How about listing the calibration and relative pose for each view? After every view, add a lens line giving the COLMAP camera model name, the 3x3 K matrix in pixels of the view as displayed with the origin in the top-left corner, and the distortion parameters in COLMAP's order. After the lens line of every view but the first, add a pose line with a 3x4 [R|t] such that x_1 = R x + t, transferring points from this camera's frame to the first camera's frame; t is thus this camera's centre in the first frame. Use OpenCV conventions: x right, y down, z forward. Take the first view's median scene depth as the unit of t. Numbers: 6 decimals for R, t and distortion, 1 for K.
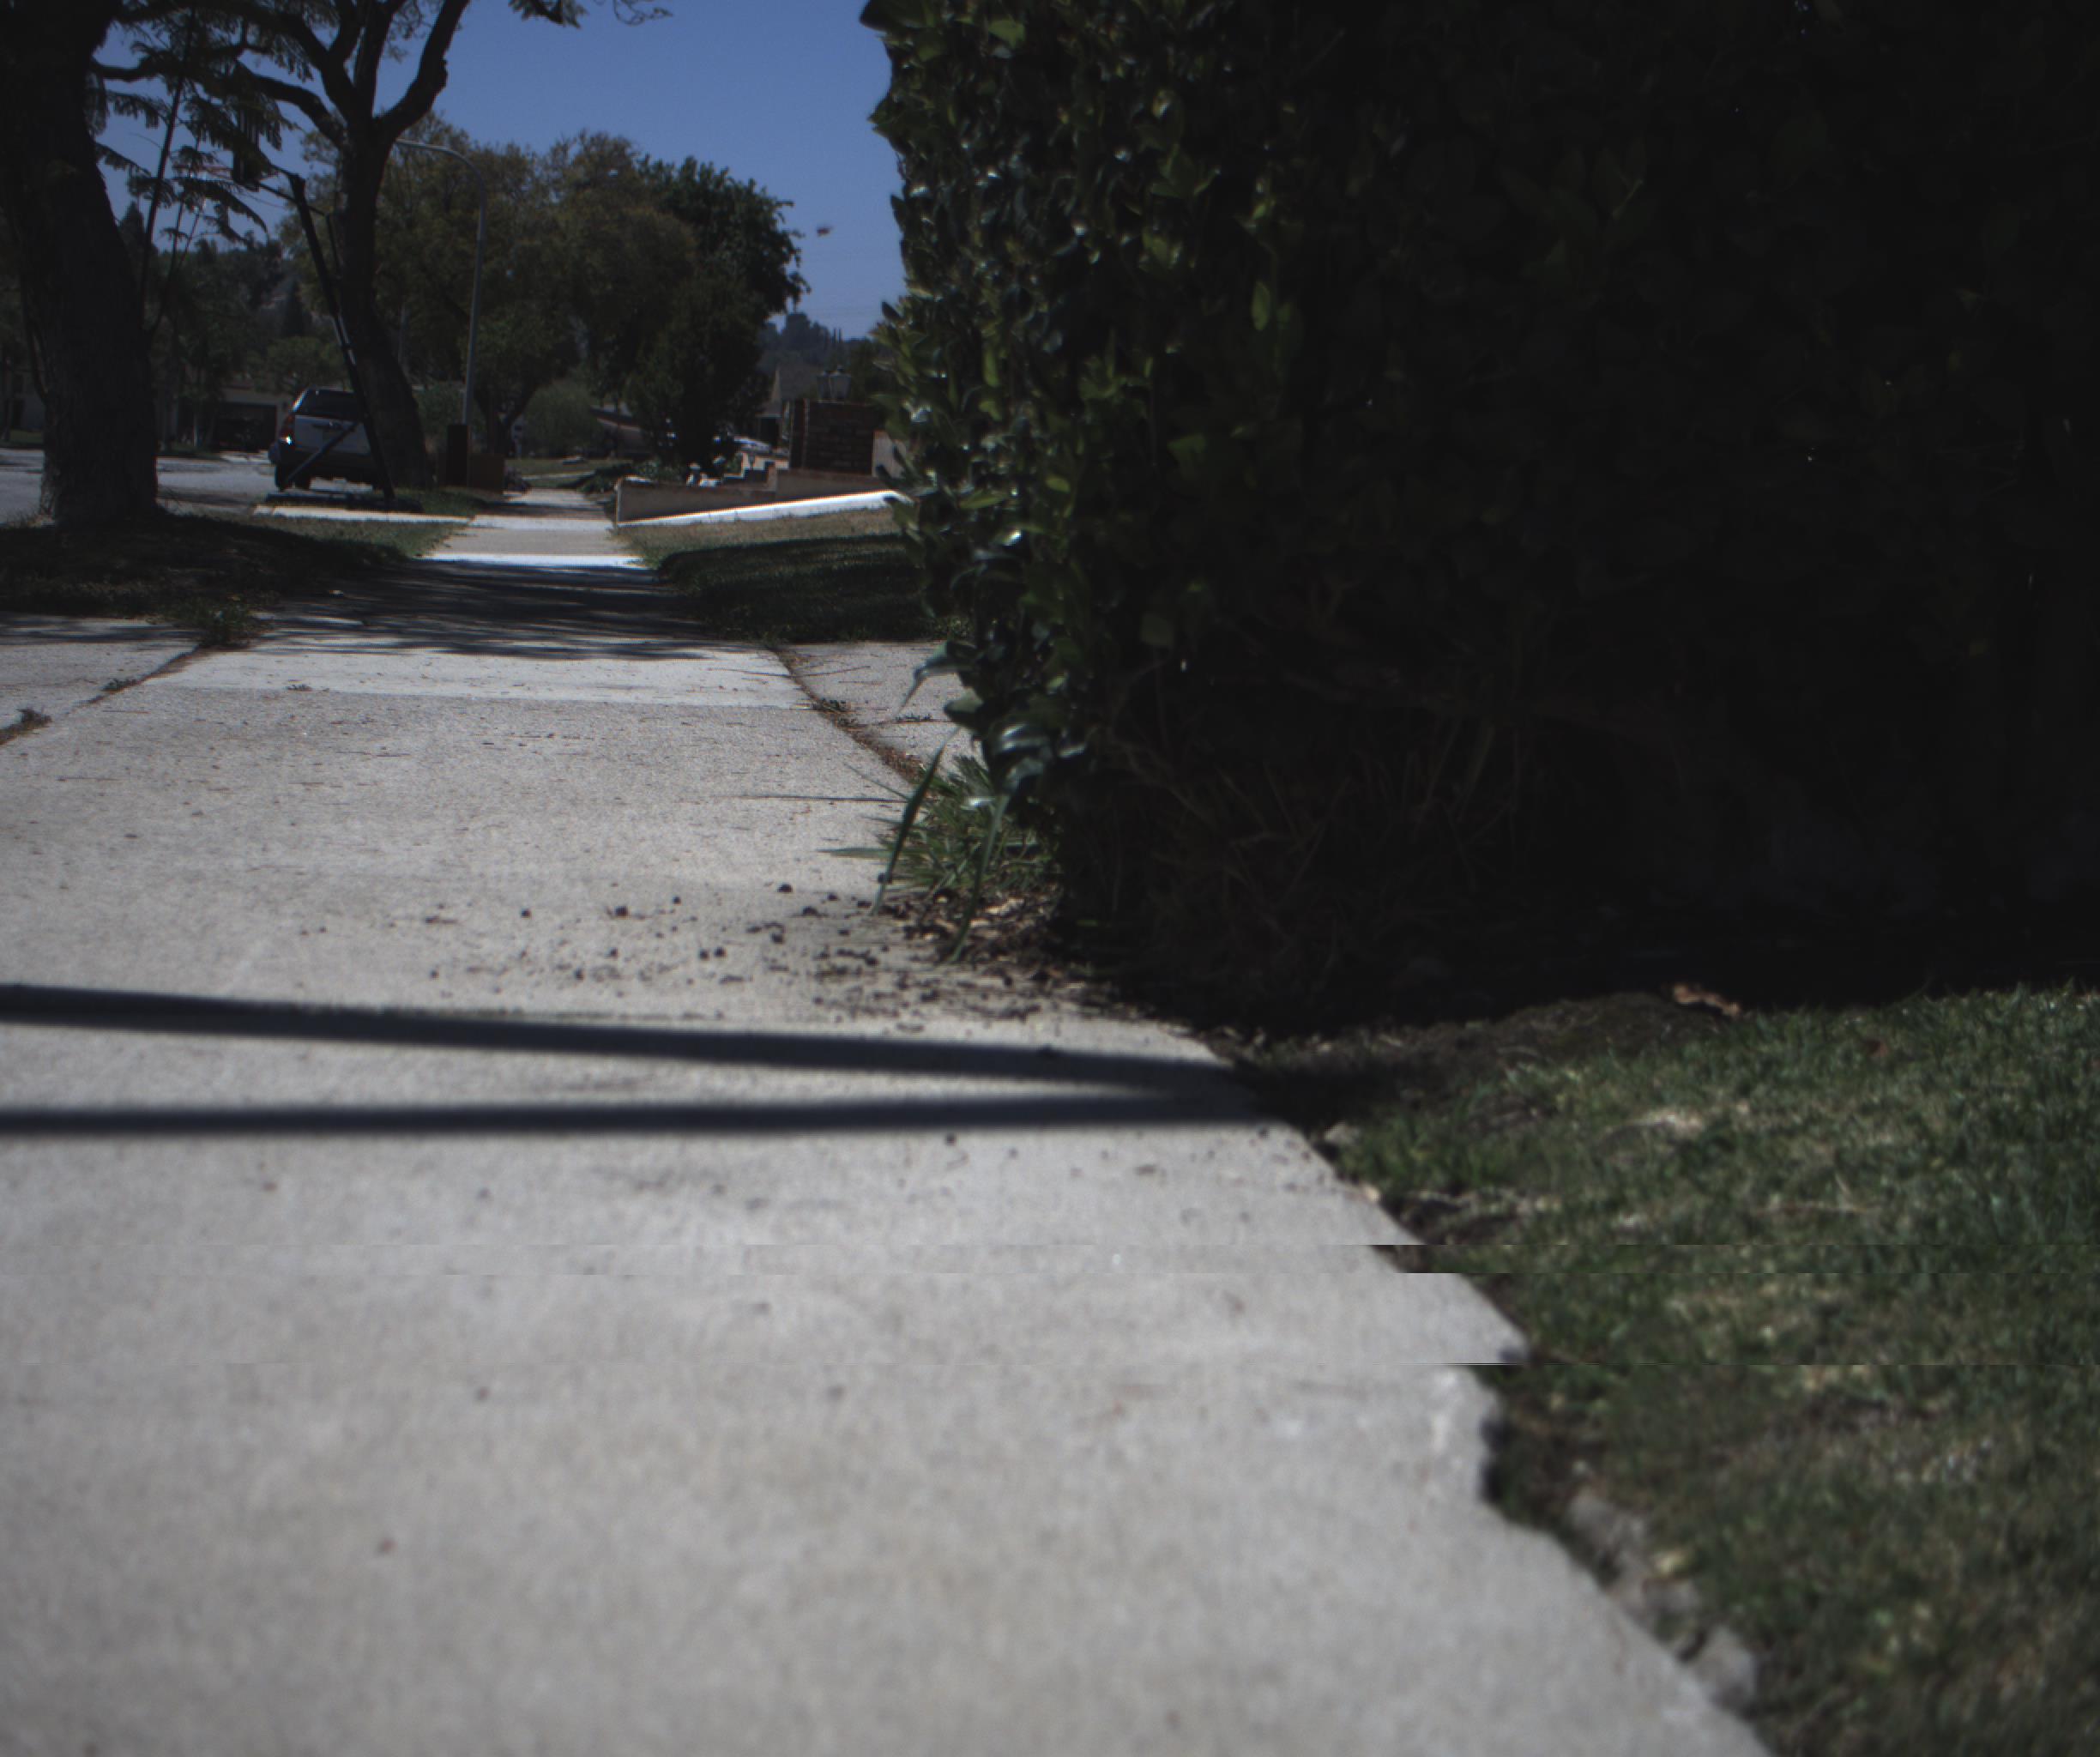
lens RADIAL K [[3971.9, 0, 1050.0], [0, 3971.9, 878.5], [0, 0, 1]] dist [-0.186502, 0.918208]
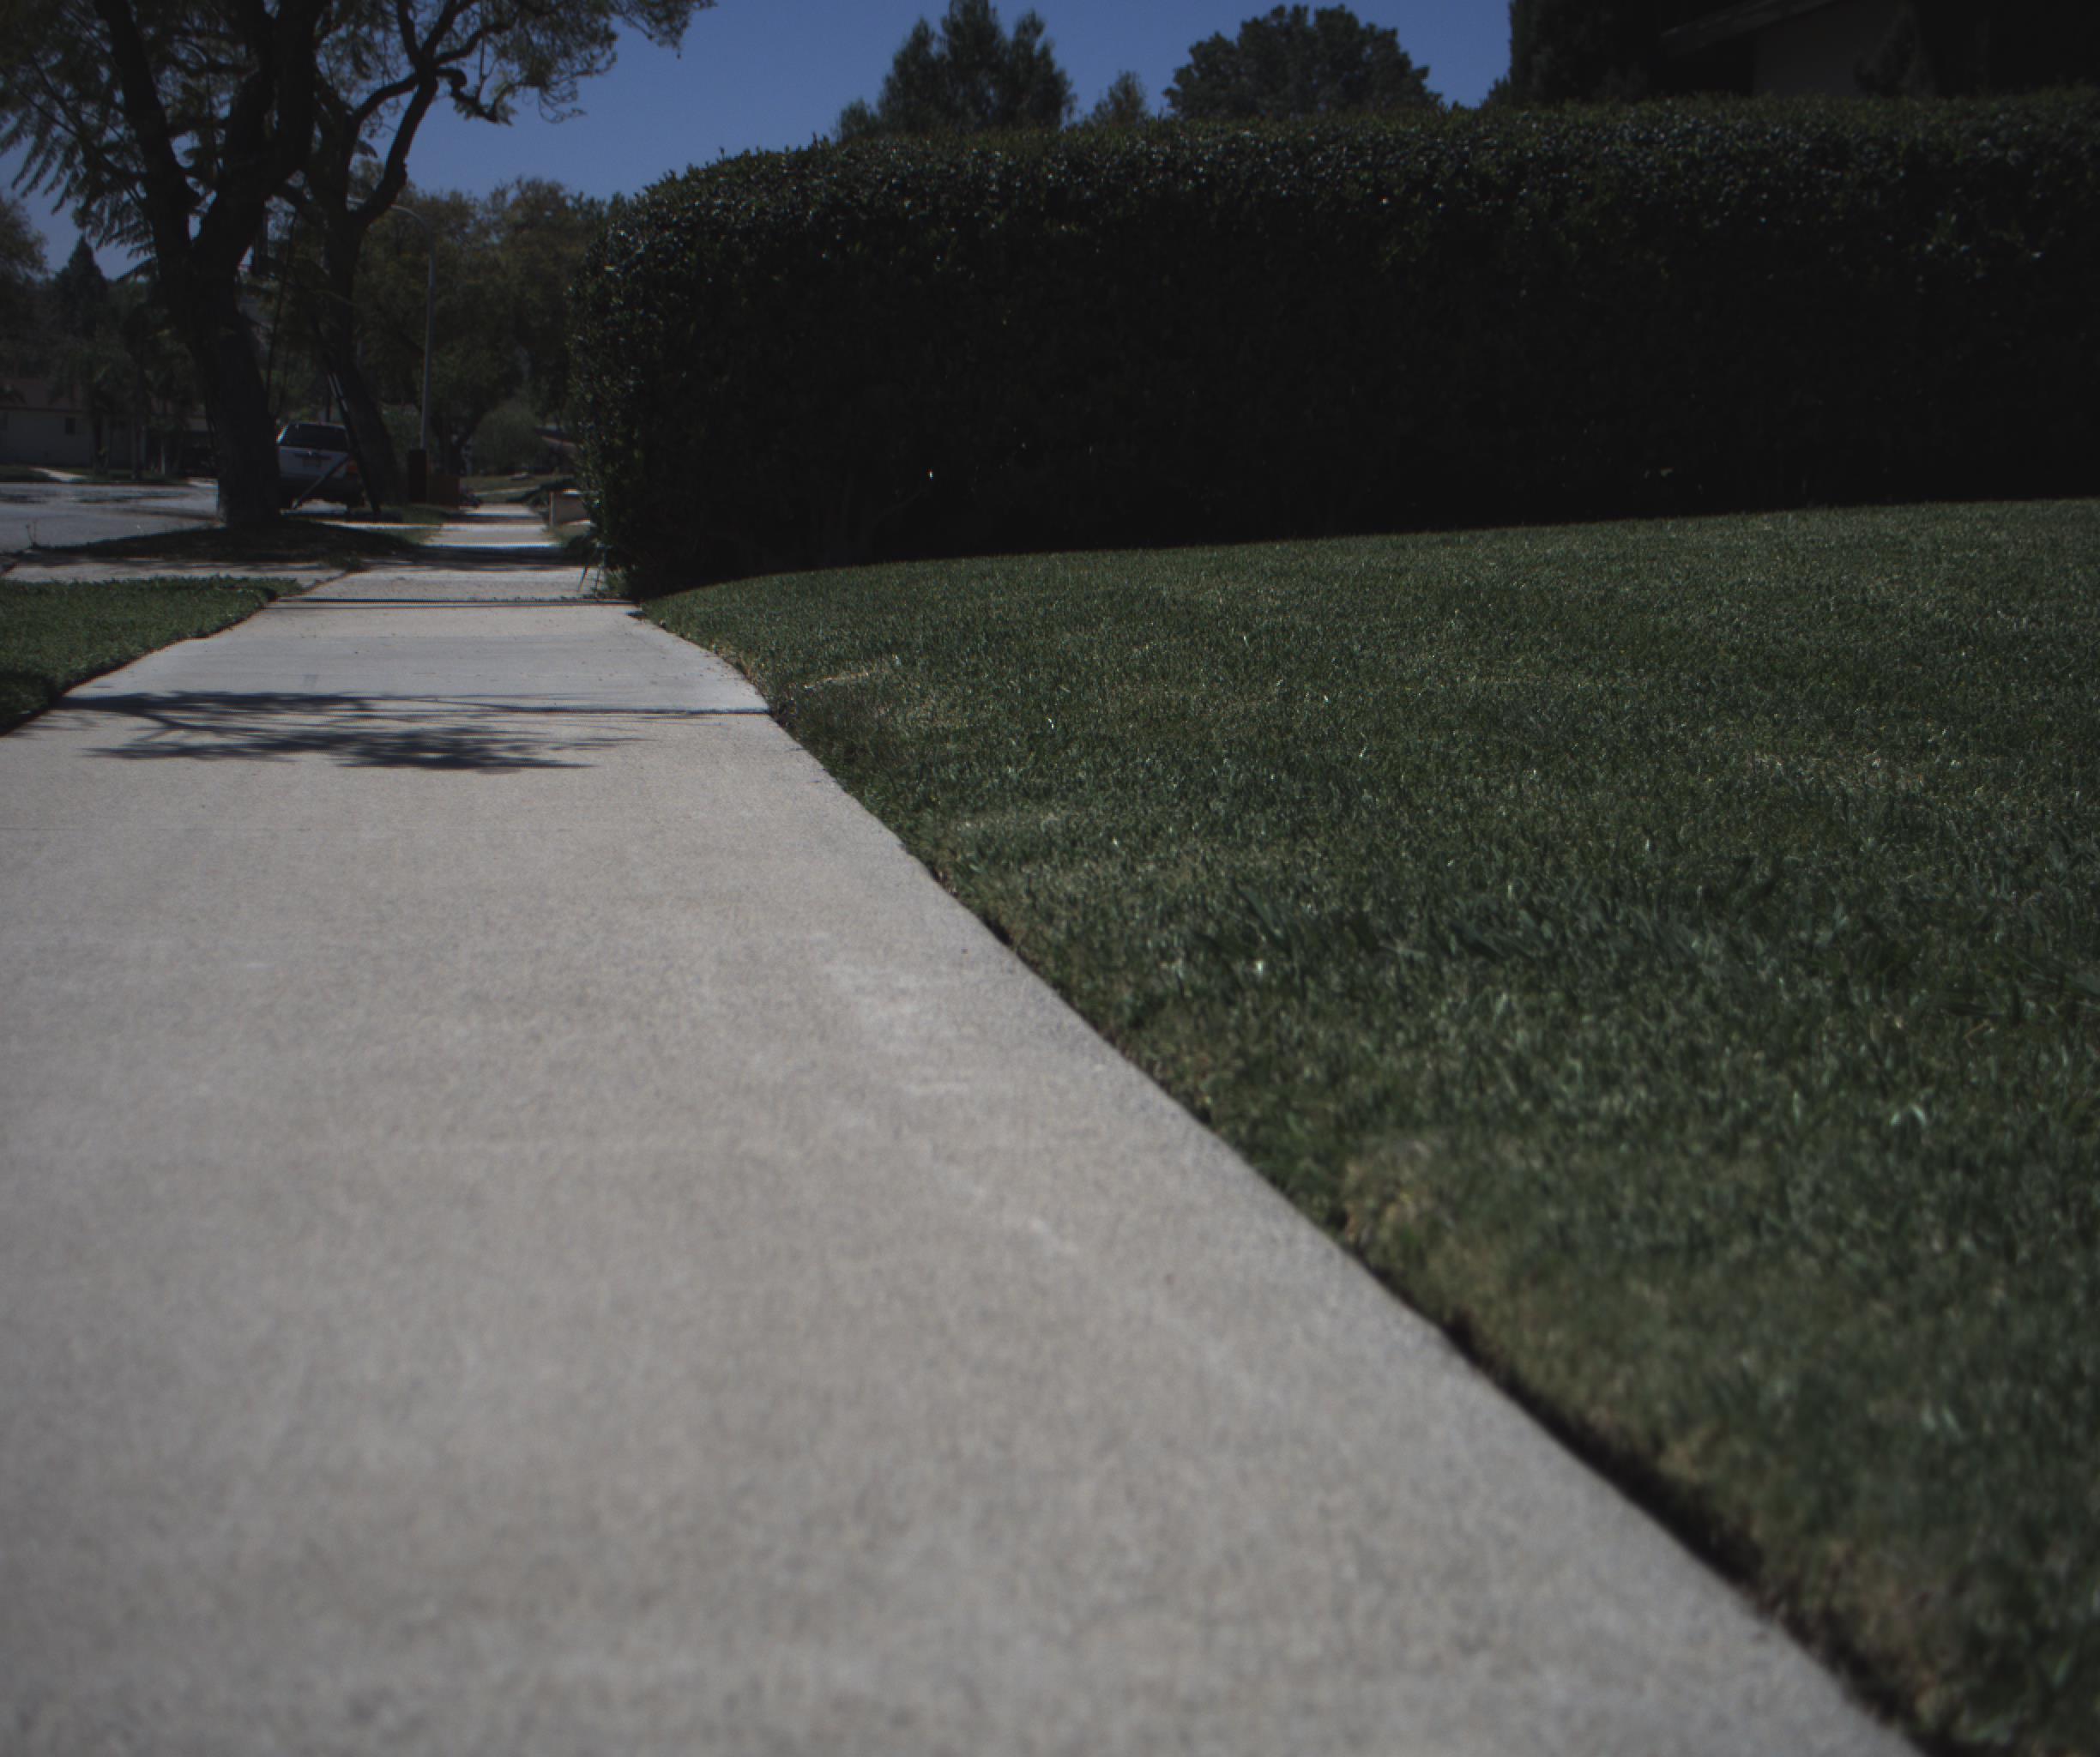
lens RADIAL K [[3971.9, 0, 1050.0], [0, 3971.9, 878.5], [0, 0, 1]] dist [-0.186502, 0.918208]
pose [[0.999462, -0.031377, 0.009561, 0.015720], [0.031377, 0.999508, 0.000239, 0.012609], [-0.009564, 0.000061, 0.999954, -0.123853]]
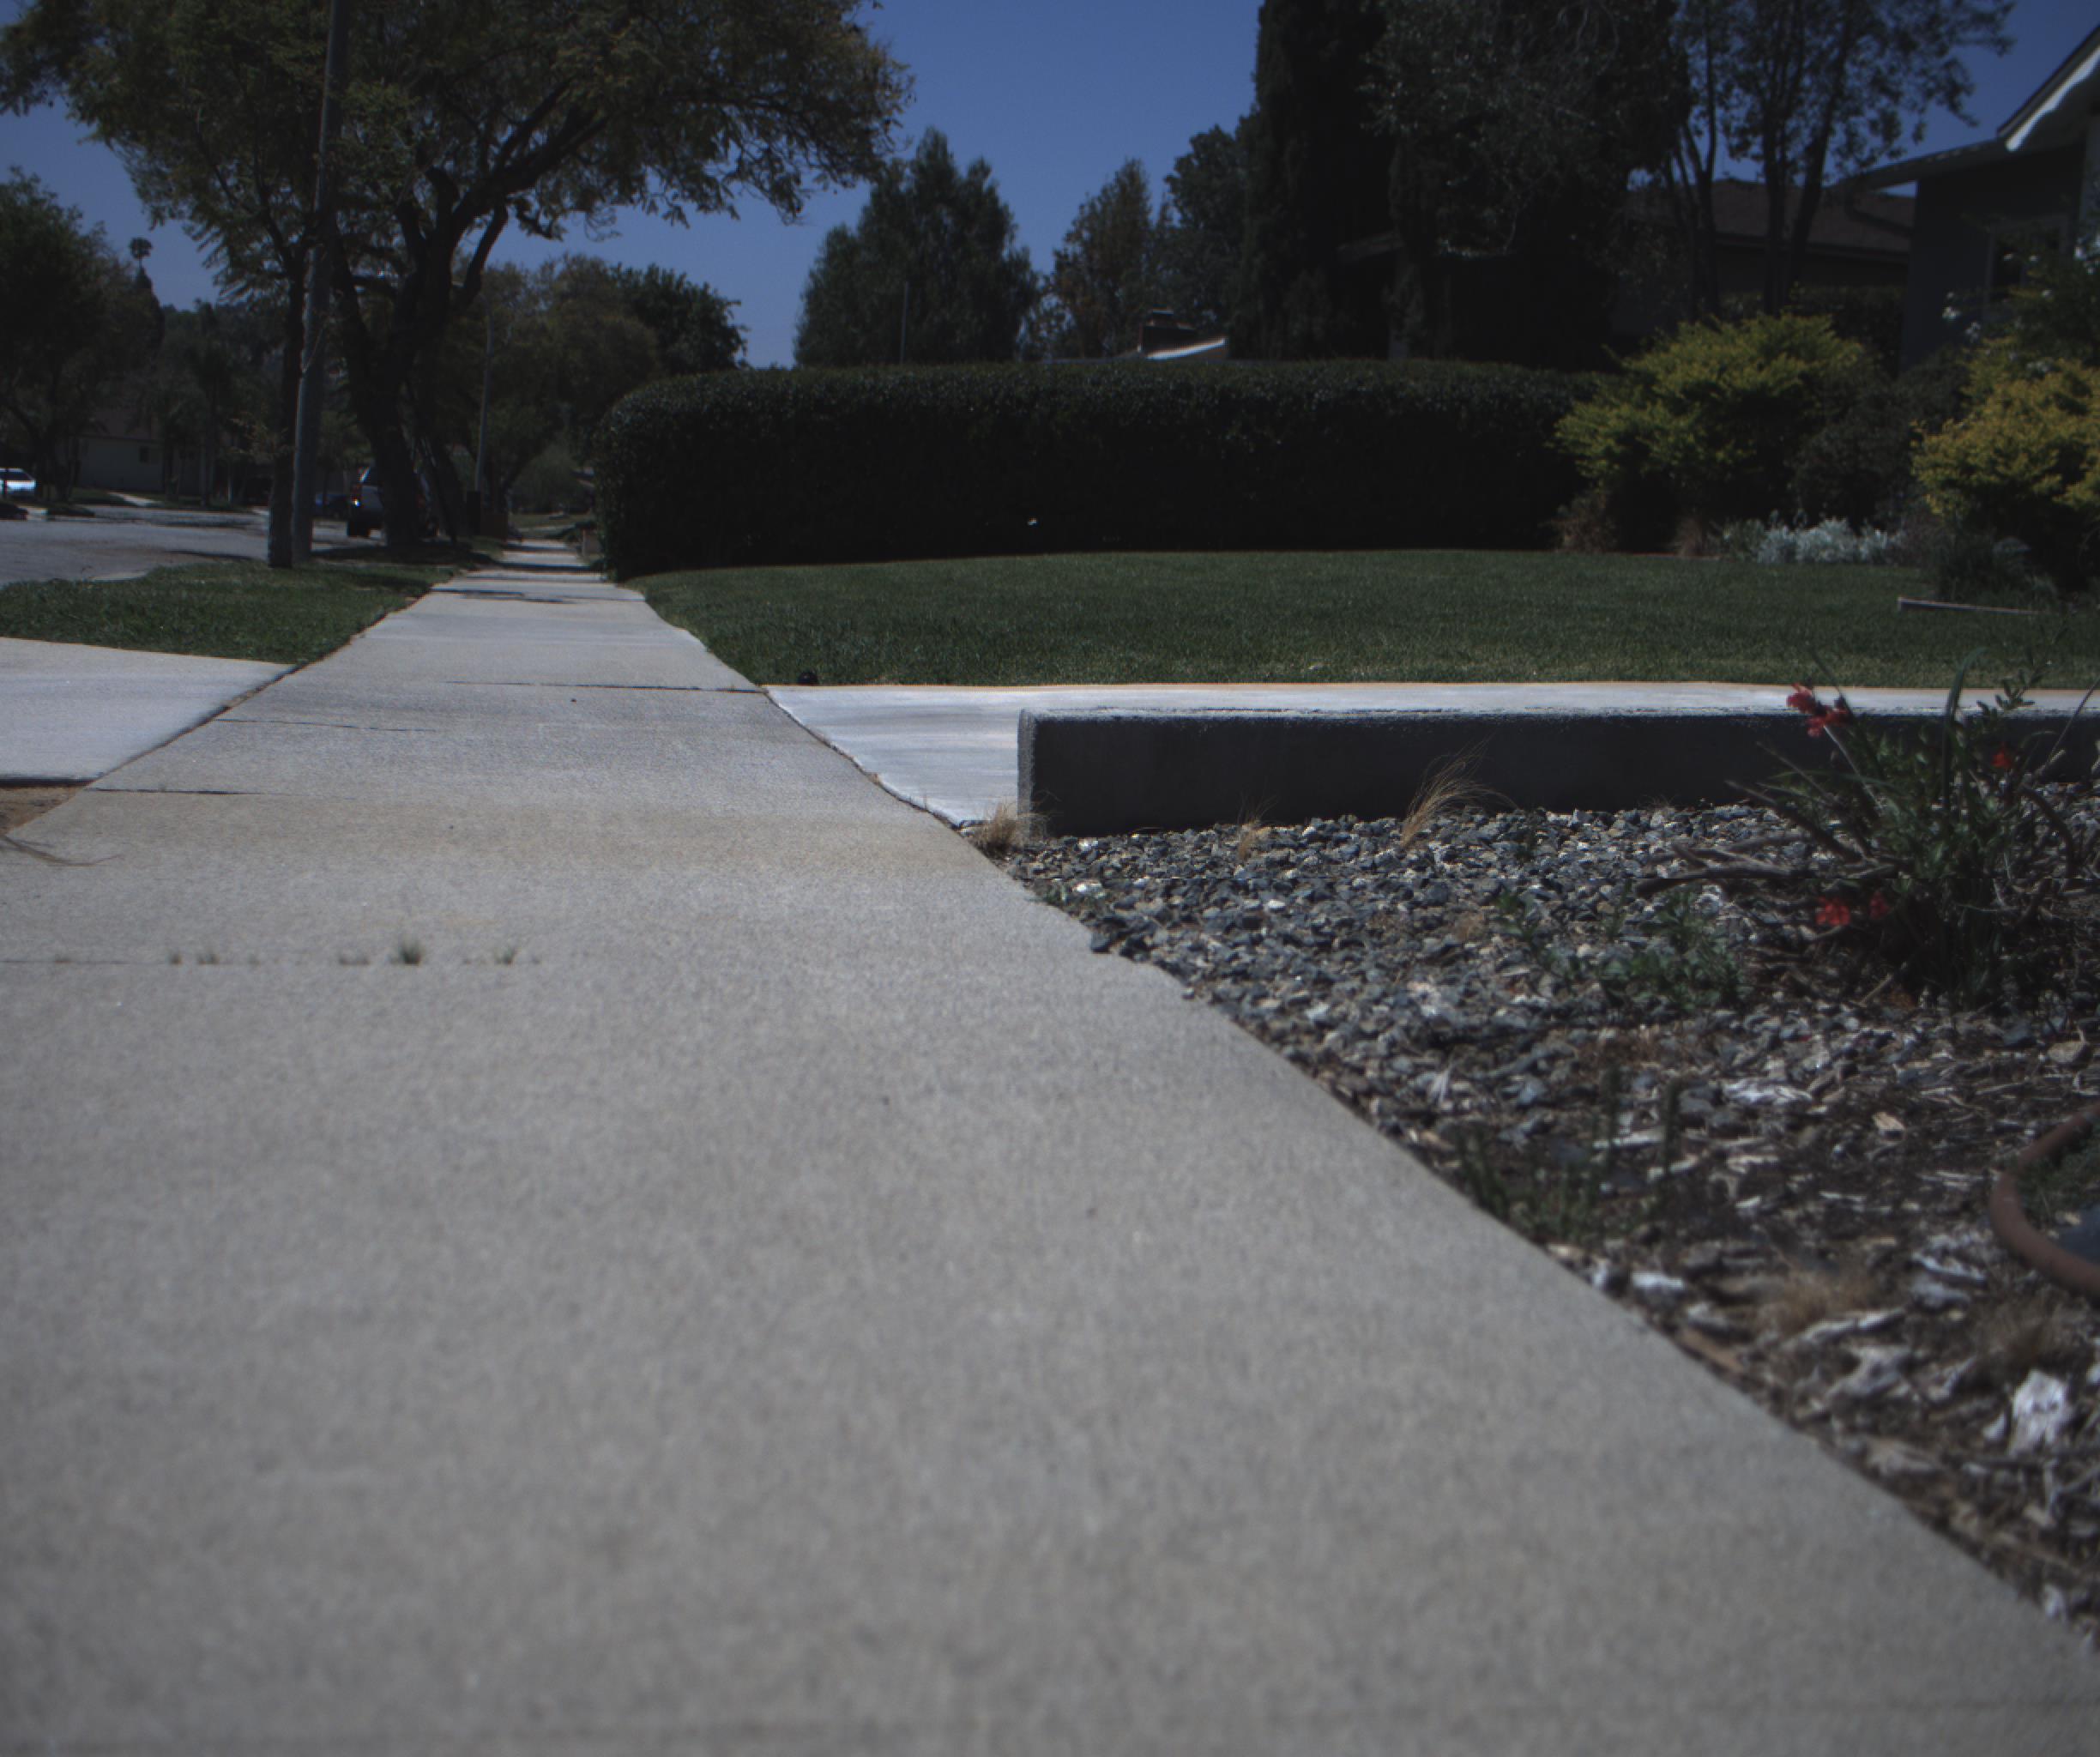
lens RADIAL K [[3971.9, 0, 1050.0], [0, 3971.9, 878.5], [0, 0, 1]] dist [-0.186502, 0.918208]
pose [[0.999987, 0.002454, 0.004441, 0.036402], [-0.002395, 0.999907, -0.013427, 0.030775], [-0.004474, 0.013416, 0.999900, -0.304060]]
